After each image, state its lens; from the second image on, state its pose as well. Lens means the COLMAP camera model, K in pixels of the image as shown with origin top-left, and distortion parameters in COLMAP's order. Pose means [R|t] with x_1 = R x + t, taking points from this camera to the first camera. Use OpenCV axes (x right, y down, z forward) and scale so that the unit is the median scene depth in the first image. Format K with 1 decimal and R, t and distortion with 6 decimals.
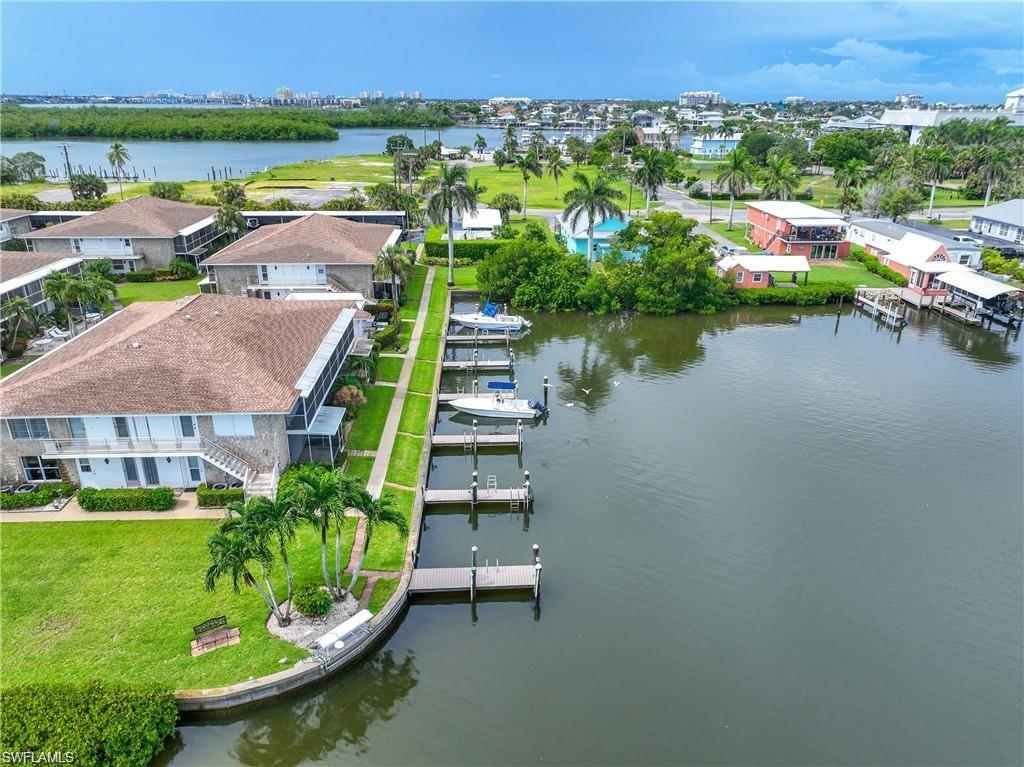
lens RADIAL K [[719.4, 0, 507.9], [0, 719.4, 385.2], [0, 0, 1]] dist [-0.000844, 0.018314]
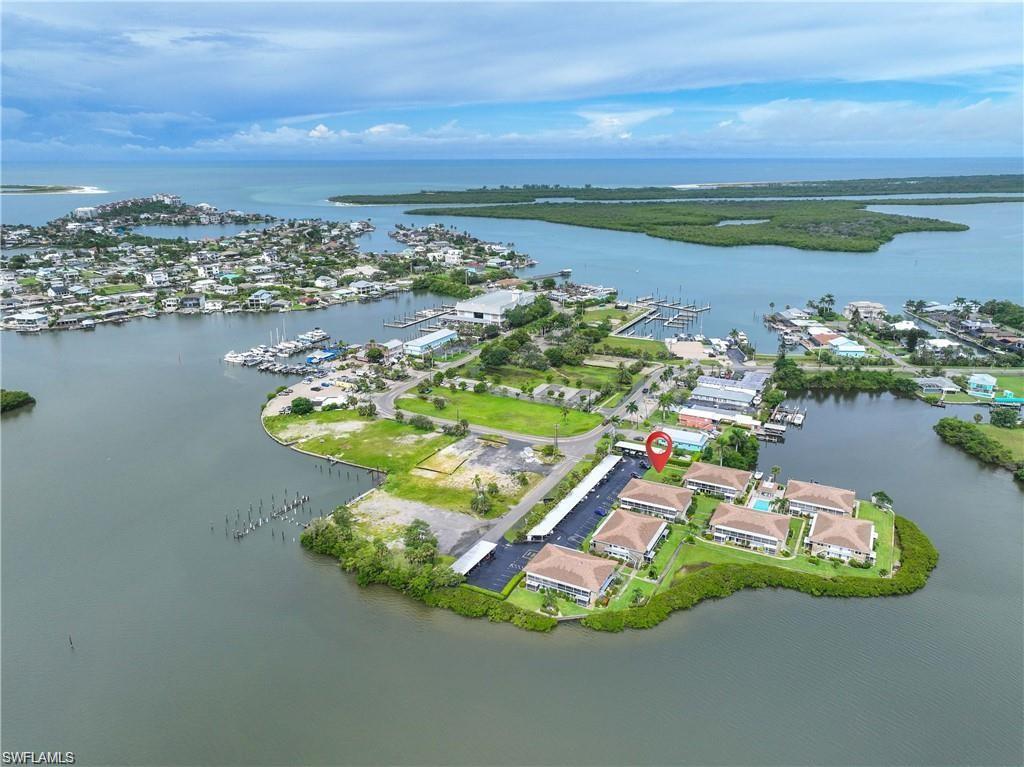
lens RADIAL K [[719.4, 0, 511.5], [0, 719.4, 381.0], [0, 0, 1]] dist [-0.000844, 0.018314]
pose [[0.507066, -0.265054, 0.820140, -3.289154], [0.325352, 0.940006, 0.102638, -1.227163], [-0.798141, 0.214790, 0.562881, -0.219925]]
